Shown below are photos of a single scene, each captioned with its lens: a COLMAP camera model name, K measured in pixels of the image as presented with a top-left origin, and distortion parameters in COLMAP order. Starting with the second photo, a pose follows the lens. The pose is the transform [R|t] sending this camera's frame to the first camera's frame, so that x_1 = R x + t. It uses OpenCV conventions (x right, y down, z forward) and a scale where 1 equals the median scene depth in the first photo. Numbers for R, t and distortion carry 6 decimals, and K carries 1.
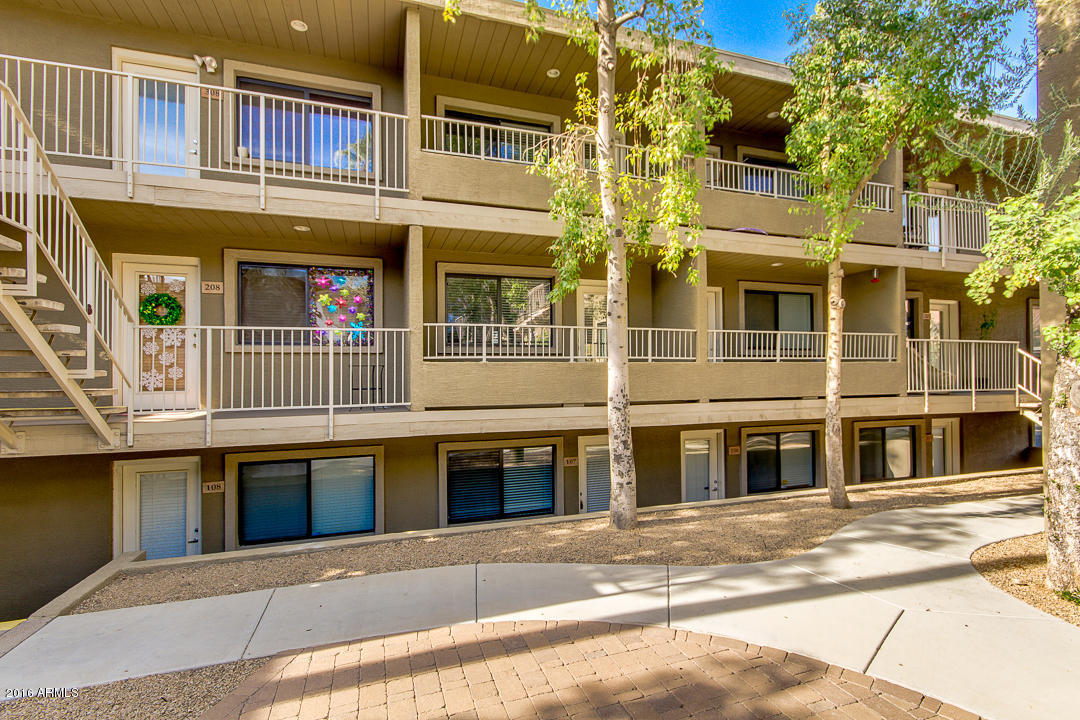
lens RADIAL K [[514.8, 0, 559.2], [0, 514.8, 360.9], [0, 0, 1]] dist [-0.001004, -0.000046]
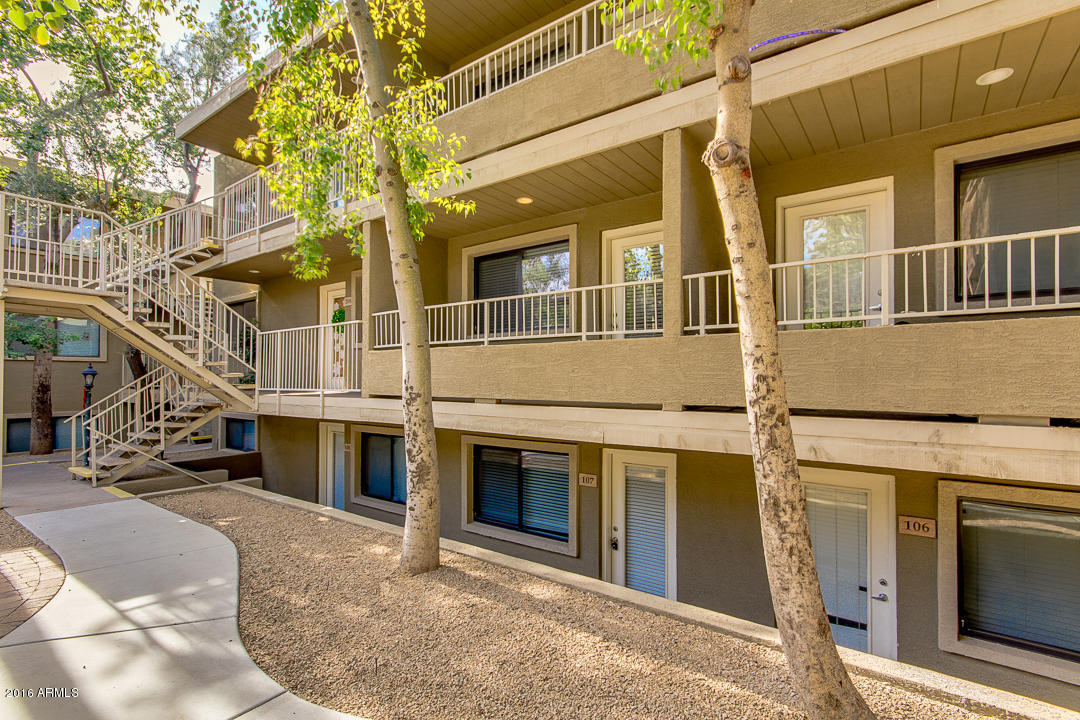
lens RADIAL K [[507.5, 0, 542.4], [0, 507.5, 366.2], [0, 0, 1]] dist [0.007896, 0.000246]
pose [[0.571033, -0.007341, -0.820894, 0.747420], [0.019229, 0.999805, 0.004435, 0.033748], [0.820702, -0.018318, 0.571063, 0.674373]]
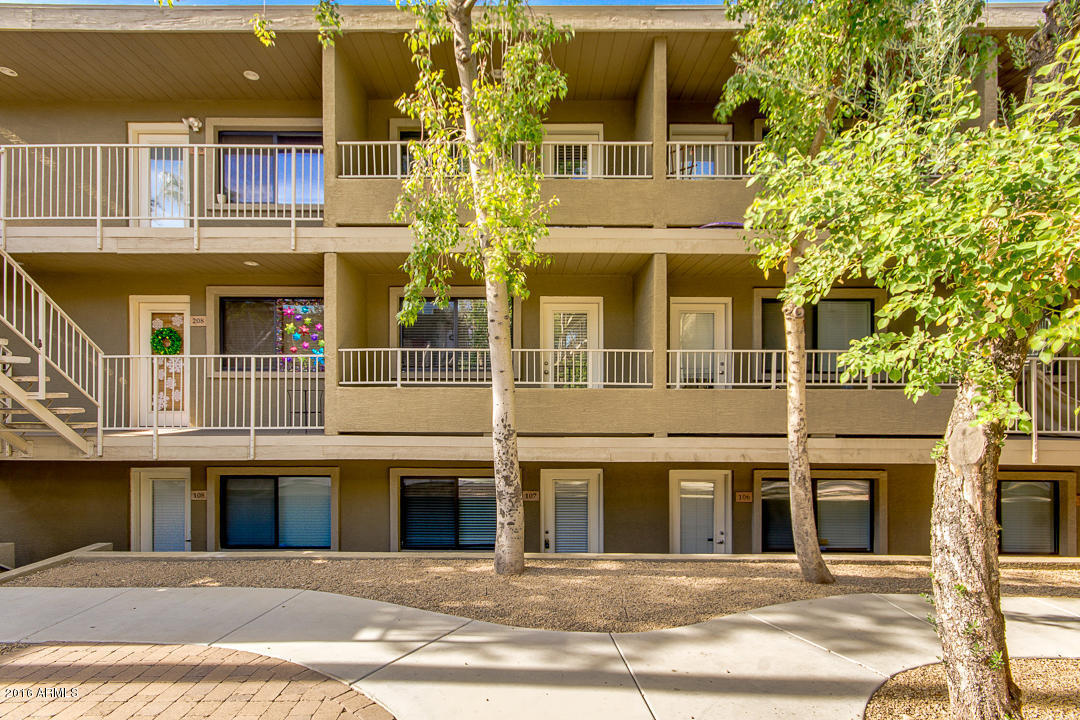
lens RADIAL K [[535.2, 0, 523.9], [0, 535.2, 394.1], [0, 0, 1]] dist [0.000589, 0.000137]
pose [[0.942383, 0.008498, -0.334427, 0.420122], [-0.003546, 0.999875, 0.015417, -0.001416], [0.334516, -0.013343, 0.942296, 0.122744]]
